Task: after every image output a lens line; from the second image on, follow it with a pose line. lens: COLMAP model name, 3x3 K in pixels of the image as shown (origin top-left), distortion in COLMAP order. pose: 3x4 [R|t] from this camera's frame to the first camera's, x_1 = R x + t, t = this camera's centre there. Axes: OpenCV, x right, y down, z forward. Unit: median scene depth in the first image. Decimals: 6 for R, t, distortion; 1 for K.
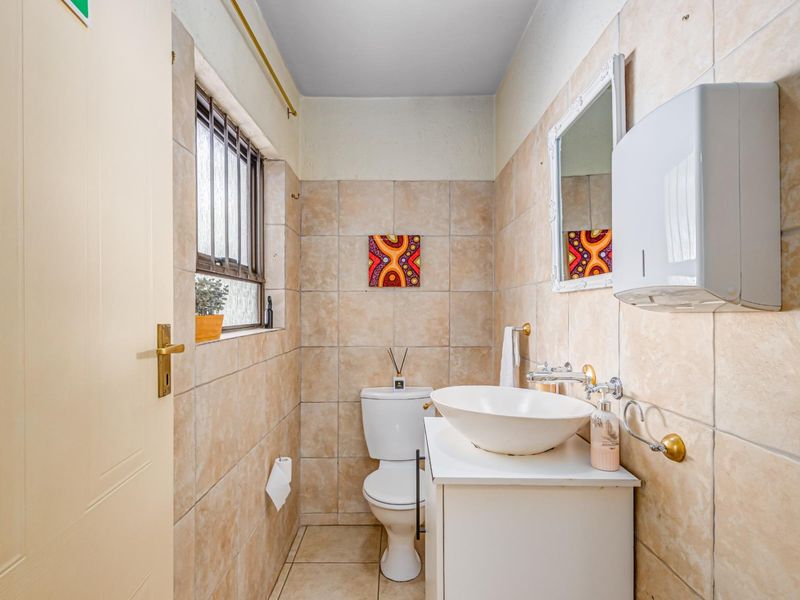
lens RADIAL K [[433.2, 0, 394.1], [0, 433.2, 305.2], [0, 0, 1]] dist [0.004625, -0.000994]
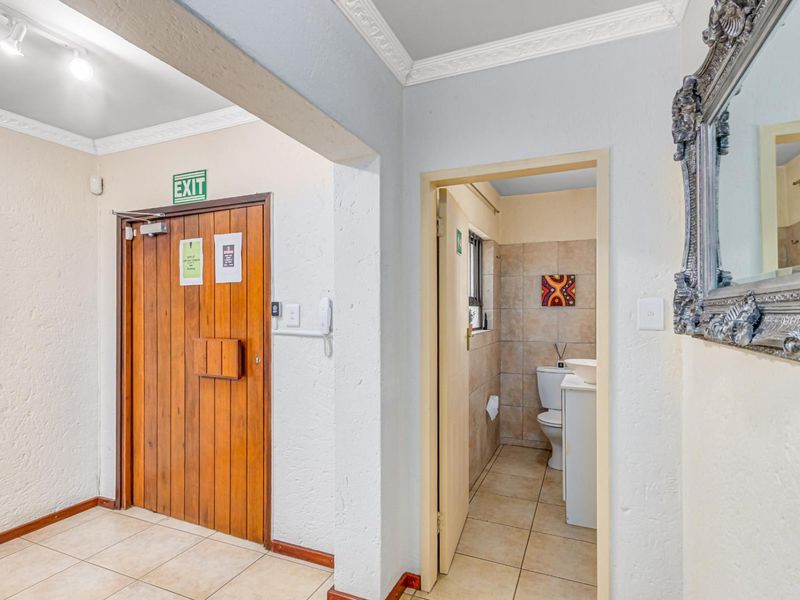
lens RADIAL K [[433.2, 0, 392.7], [0, 433.2, 306.9], [0, 0, 1]] dist [0.004625, -0.000994]
pose [[0.914074, 0.000214, -0.405548, 0.094578], [0.001172, 0.999994, 0.003170, -0.045380], [0.405547, -0.003373, 0.914068, -0.768101]]
